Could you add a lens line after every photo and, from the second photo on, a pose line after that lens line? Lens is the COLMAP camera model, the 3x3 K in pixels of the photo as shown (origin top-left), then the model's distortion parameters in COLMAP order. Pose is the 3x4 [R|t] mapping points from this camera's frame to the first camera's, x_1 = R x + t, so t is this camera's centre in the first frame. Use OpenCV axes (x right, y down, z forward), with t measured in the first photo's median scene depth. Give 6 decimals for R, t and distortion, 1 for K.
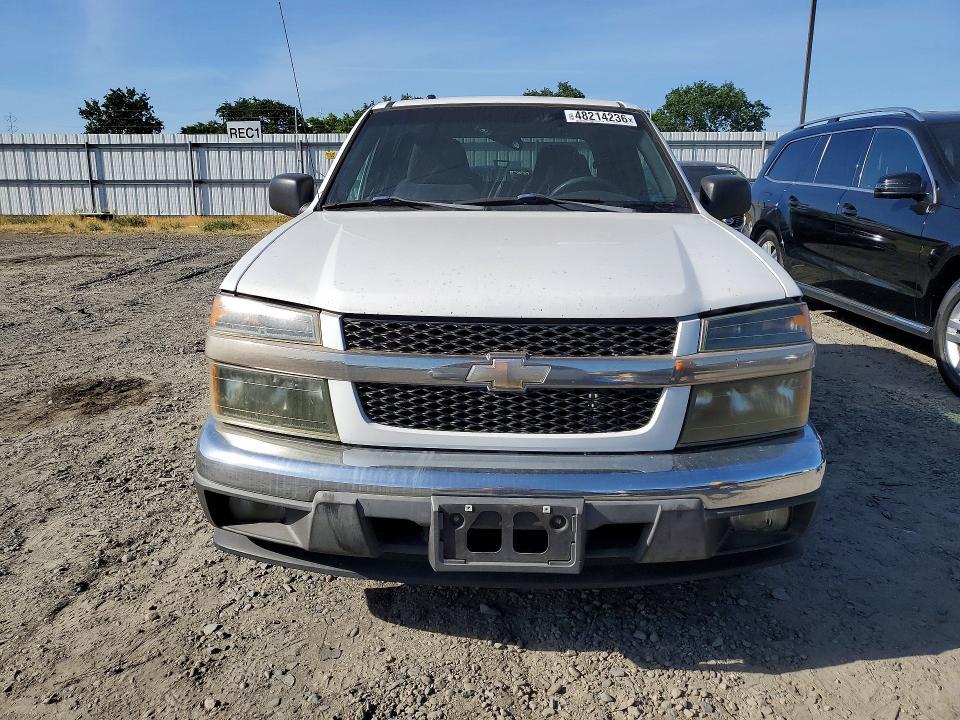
lens RADIAL K [[763.4, 0, 479.0], [0, 763.4, 362.6], [0, 0, 1]] dist [0.004448, 0.001358]
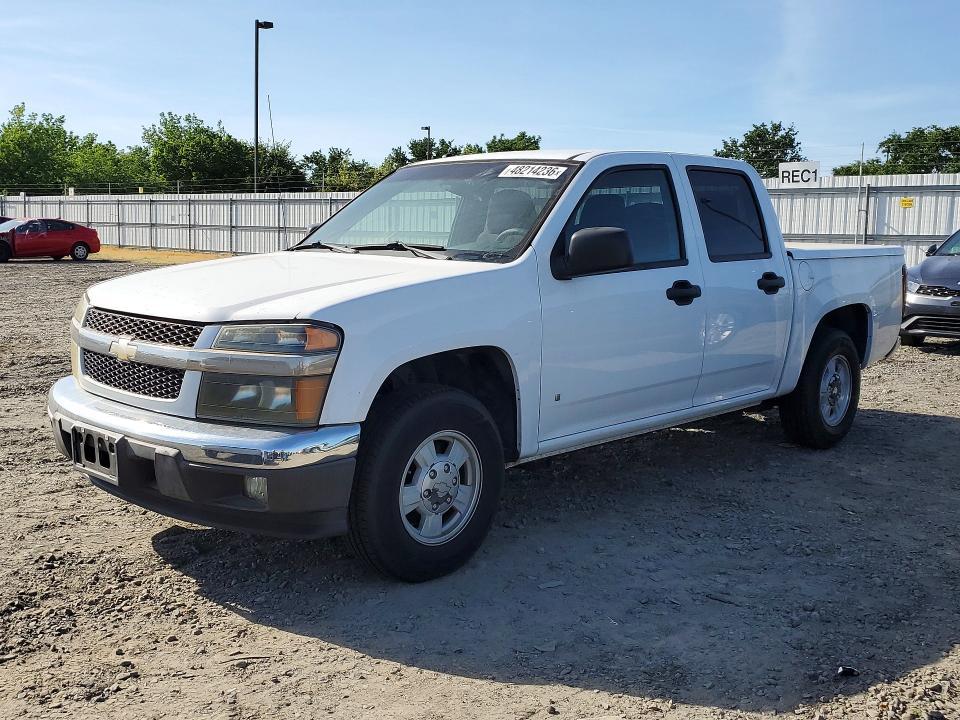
lens RADIAL K [[1065.4, 0, 480.3], [0, 1065.4, 357.1], [0, 0, 1]] dist [0.047999, 0.000000]
pose [[0.732394, 0.093819, -0.674386, 0.220823], [-0.174800, 0.983173, -0.053060, 0.002082], [0.658061, 0.156744, 0.736470, -0.011137]]
